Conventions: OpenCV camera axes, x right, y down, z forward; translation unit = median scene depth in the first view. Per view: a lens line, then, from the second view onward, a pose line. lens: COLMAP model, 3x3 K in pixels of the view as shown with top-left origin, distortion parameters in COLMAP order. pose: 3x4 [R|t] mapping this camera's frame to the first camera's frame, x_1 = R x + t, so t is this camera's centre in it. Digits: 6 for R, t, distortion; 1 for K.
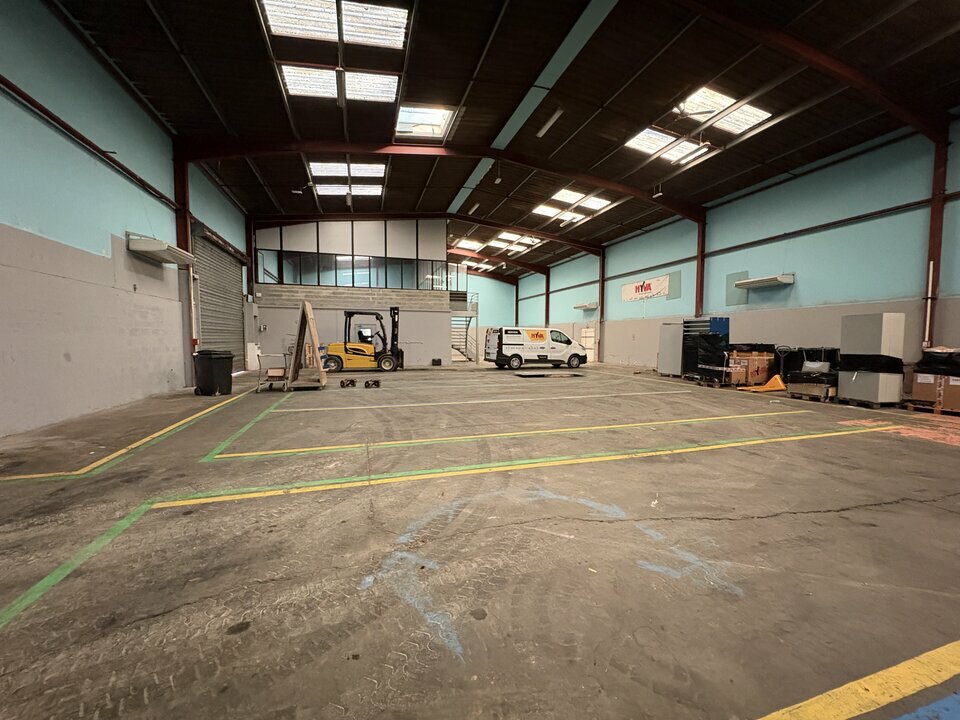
lens RADIAL K [[386.3, 0, 482.8], [0, 386.3, 362.4], [0, 0, 1]] dist [0.000945, -0.000047]
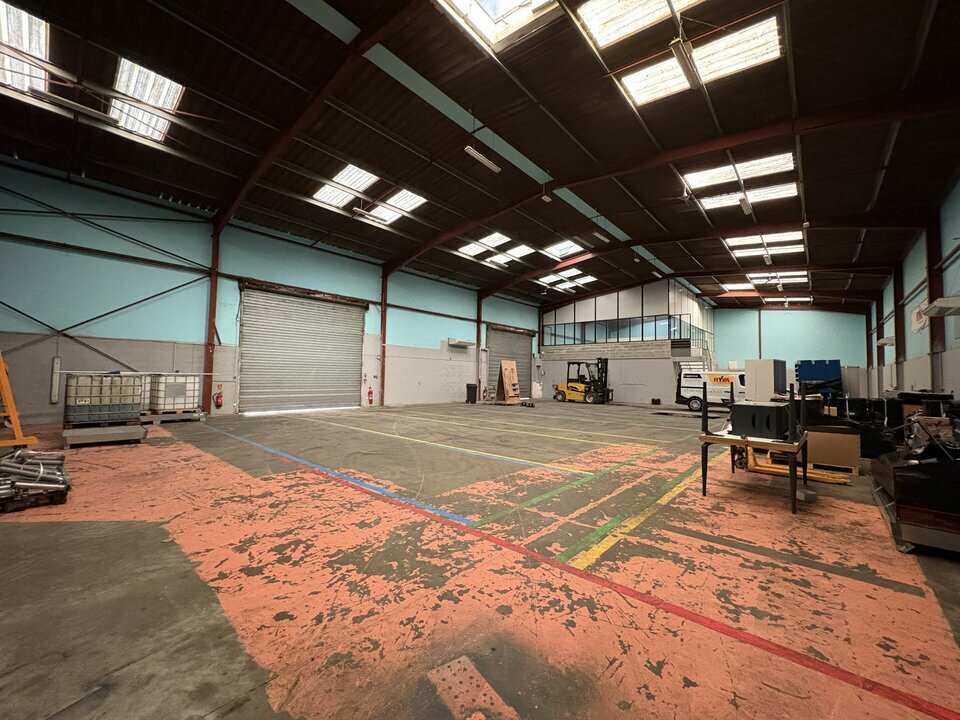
lens RADIAL K [[386.3, 0, 479.7], [0, 386.3, 358.9], [0, 0, 1]] dist [0.000945, -0.000047]
pose [[0.510494, -0.035428, -0.859151, 0.711213], [-0.065355, 0.994662, -0.079849, -0.000268], [0.857394, 0.096912, 0.505454, -0.064254]]
